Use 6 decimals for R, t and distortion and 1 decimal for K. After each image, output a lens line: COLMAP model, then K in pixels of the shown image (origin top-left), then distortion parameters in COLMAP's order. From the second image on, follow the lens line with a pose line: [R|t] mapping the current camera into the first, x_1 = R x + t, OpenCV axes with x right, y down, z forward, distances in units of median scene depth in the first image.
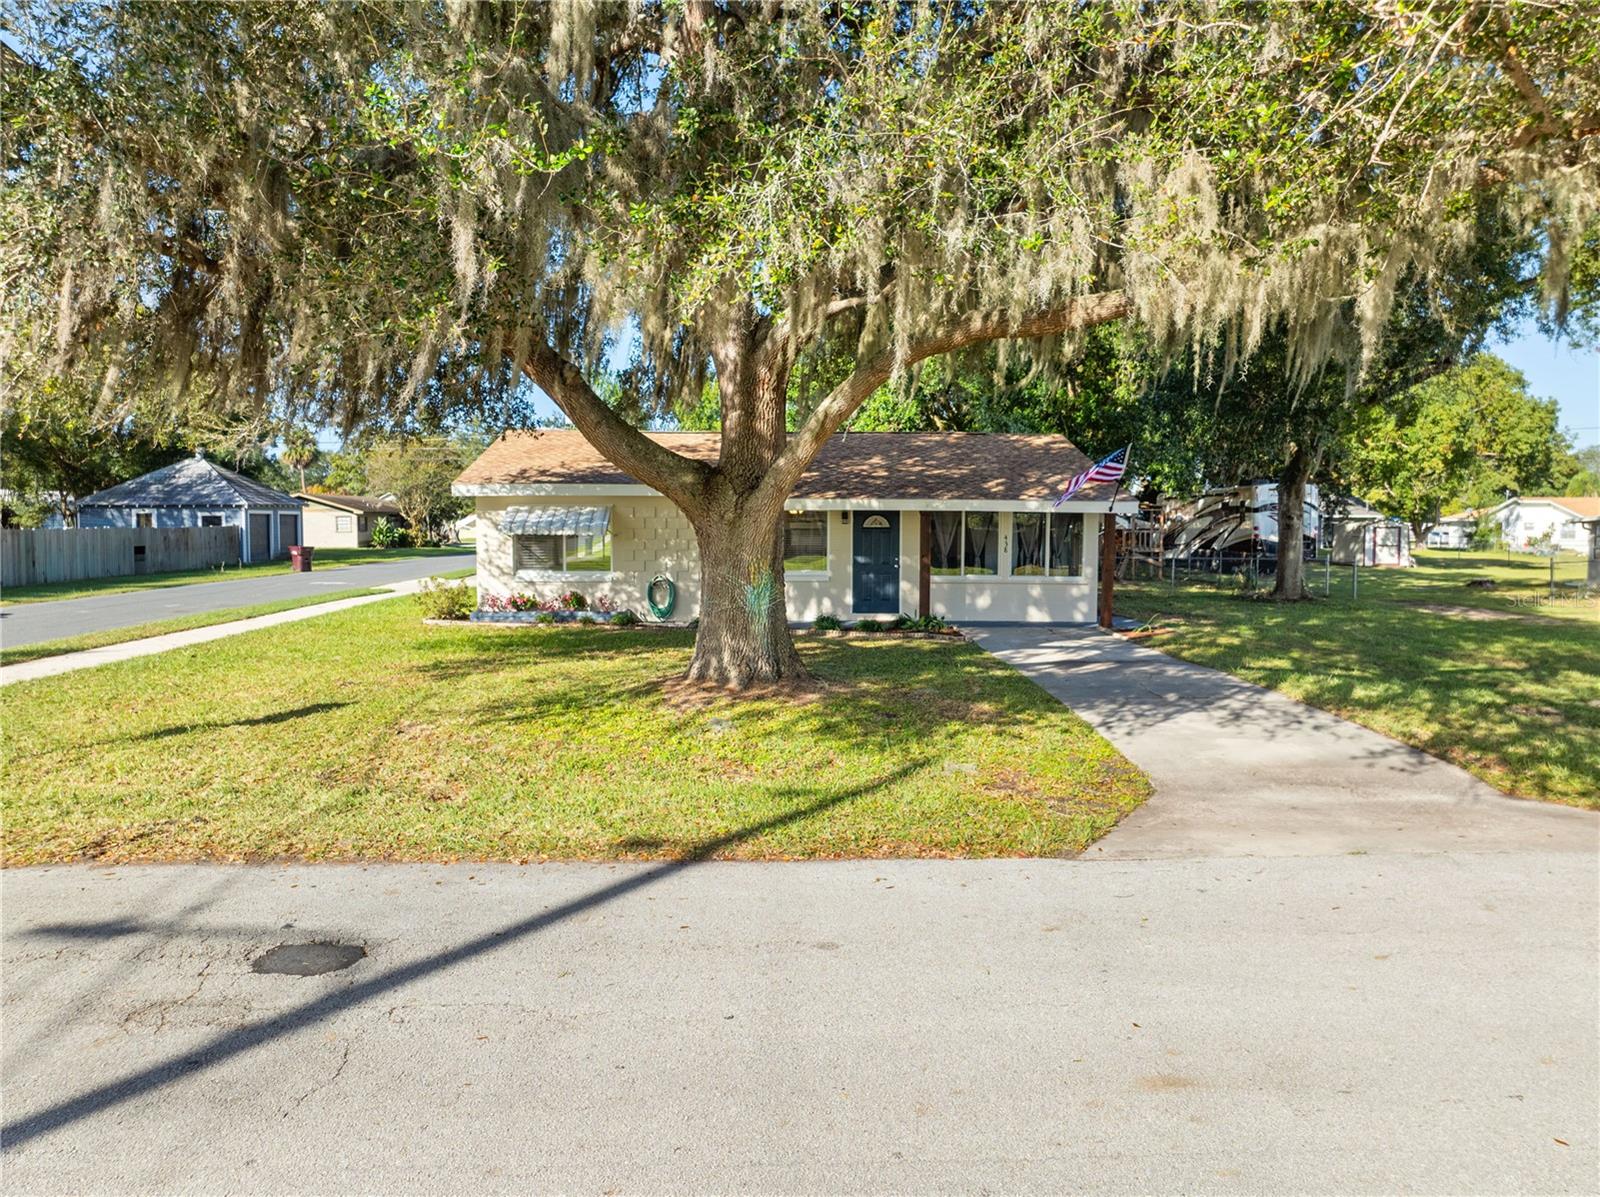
lens RADIAL K [[1128.2, 0, 804.2], [0, 1128.2, 596.8], [0, 0, 1]] dist [-0.043951, 0.005344]
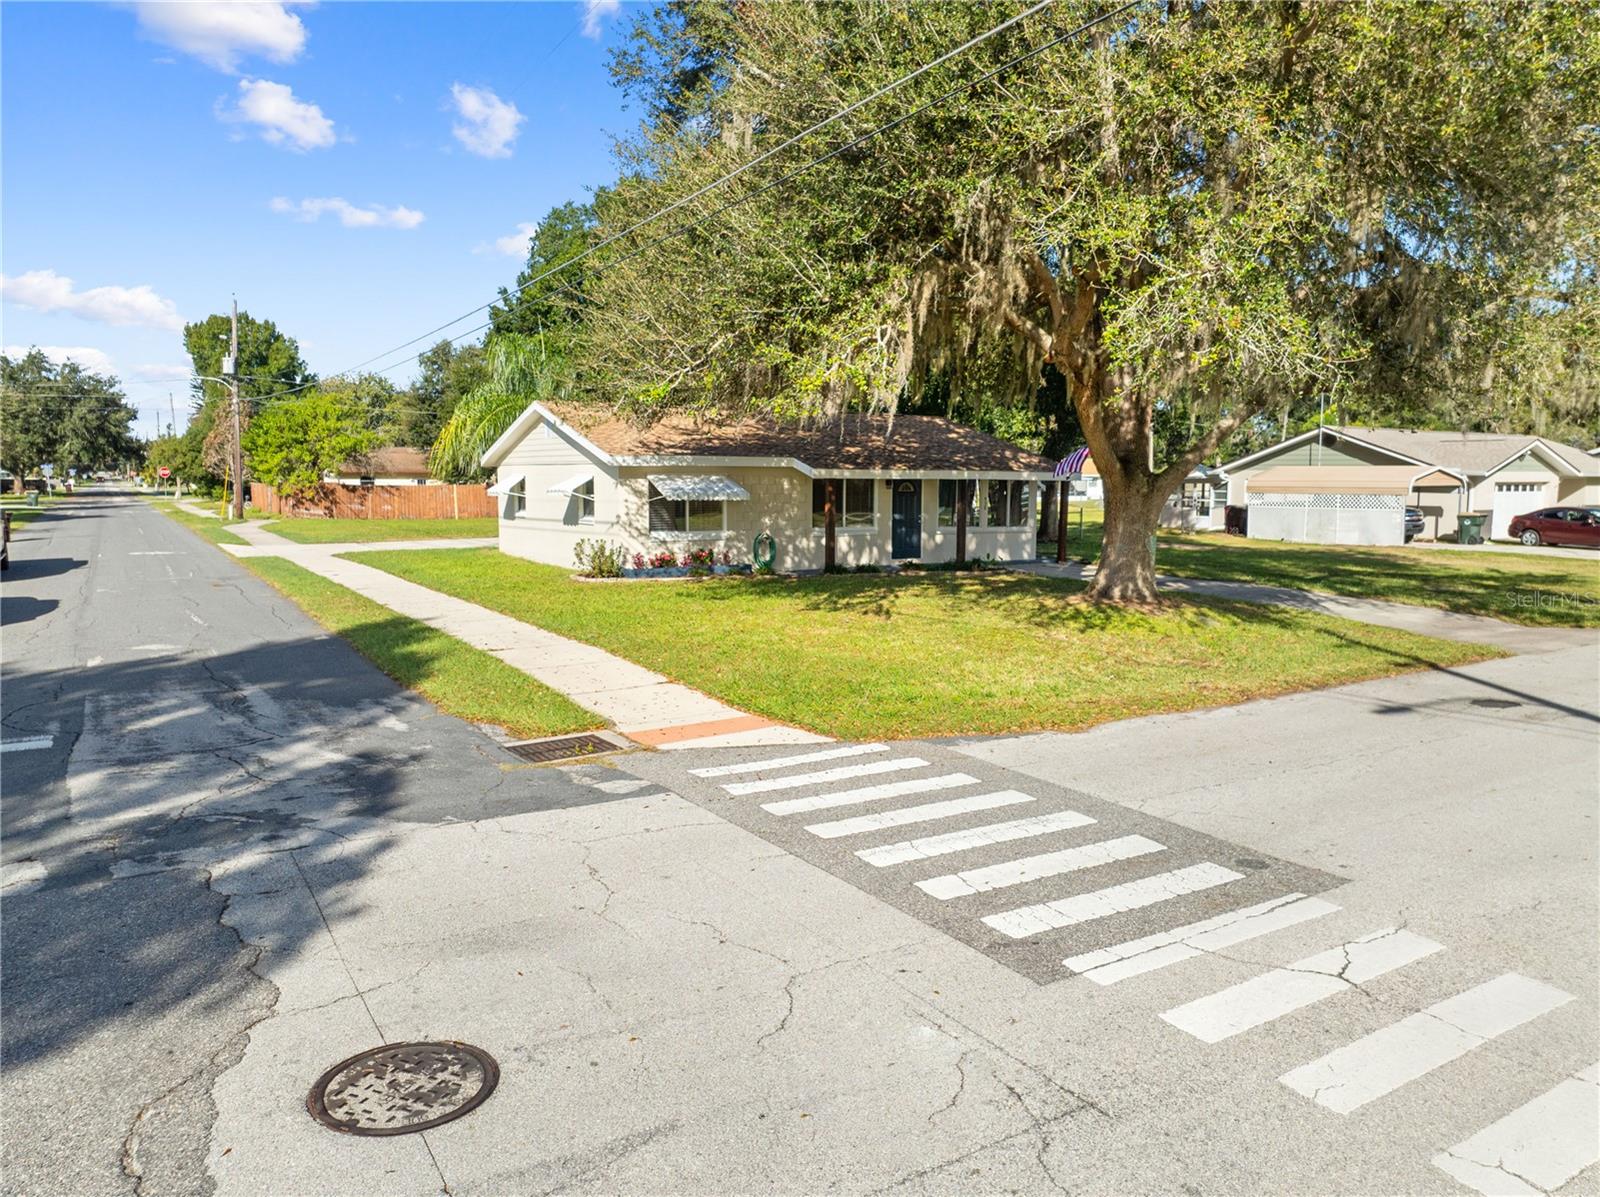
lens RADIAL K [[1128.2, 0, 784.1], [0, 1128.2, 598.8], [0, 0, 1]] dist [-0.043951, 0.005344]
pose [[0.876324, -0.052350, 0.478869, -0.686551], [0.031123, 0.998153, 0.052163, -0.010870], [-0.480716, -0.030807, 0.876335, -0.062749]]
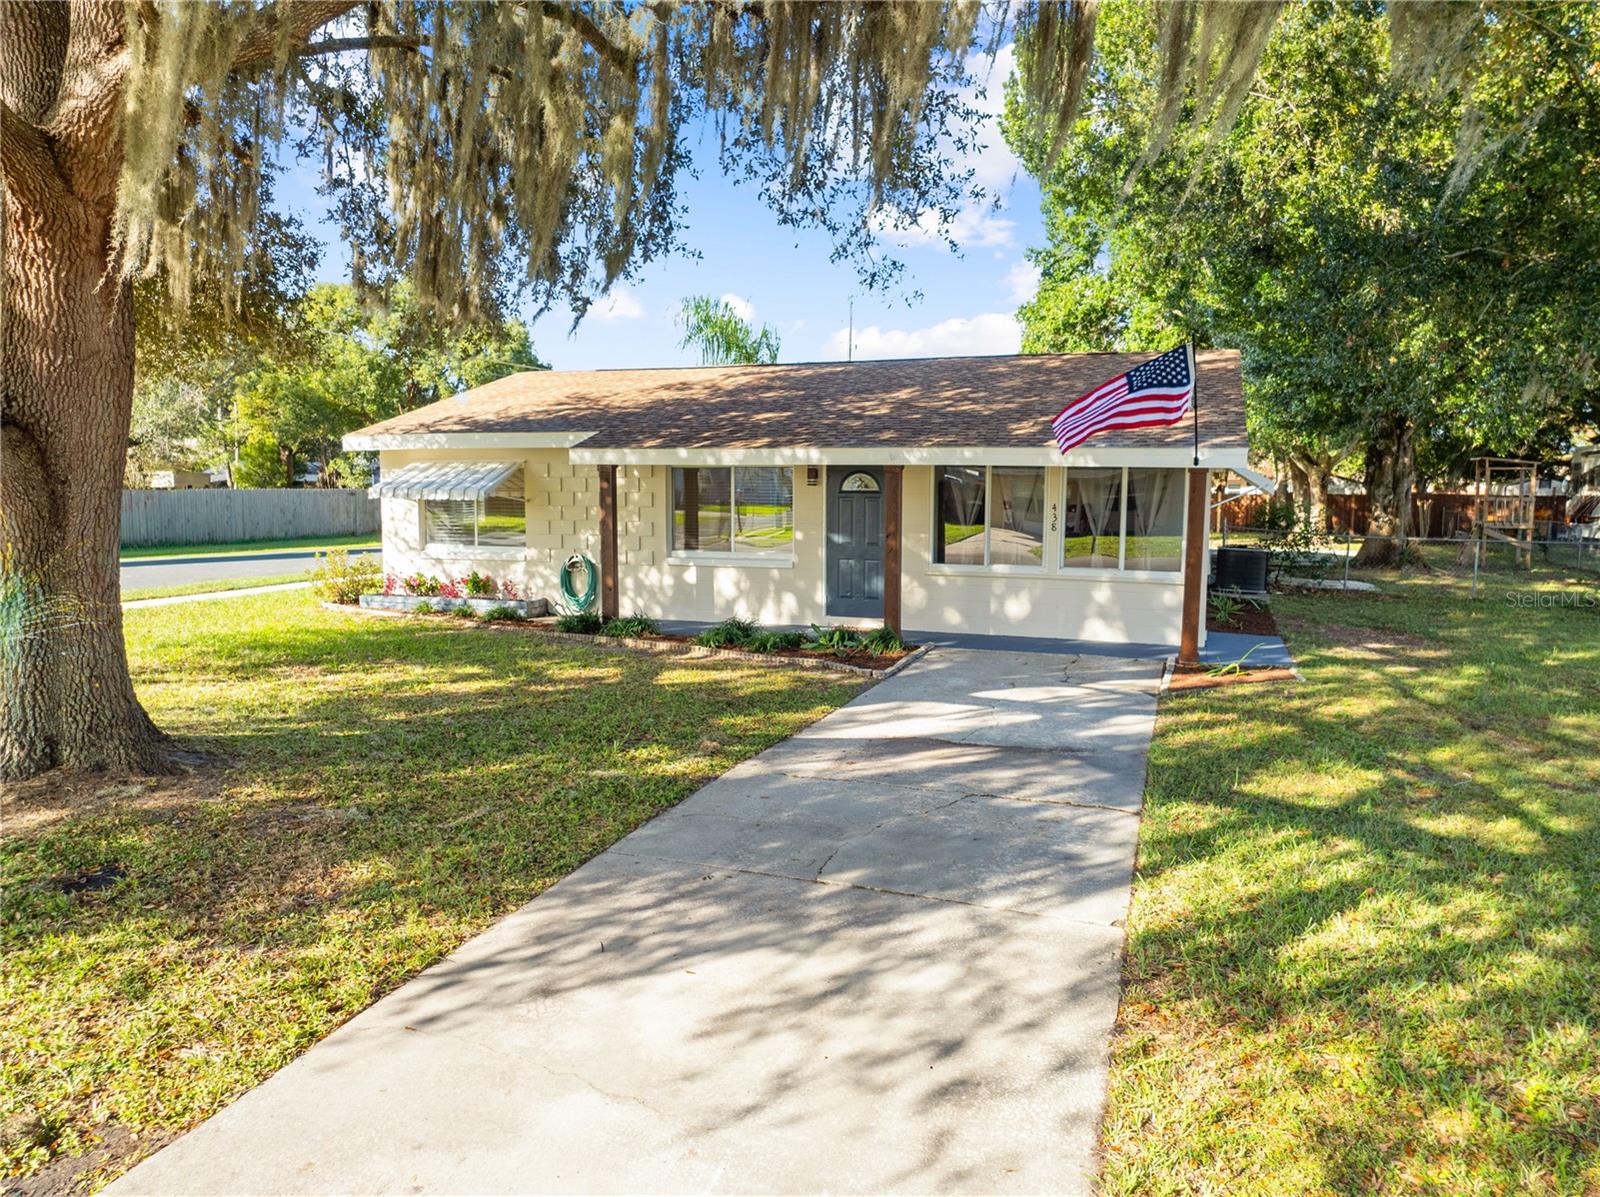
lens RADIAL K [[1128.2, 0, 804.7], [0, 1128.2, 597.8], [0, 0, 1]] dist [-0.043951, 0.005344]
pose [[0.929978, 0.037297, -0.365718, 0.284749], [-0.025269, 0.998973, 0.037622, -0.022517], [0.366745, -0.025746, 0.929965, 0.362404]]
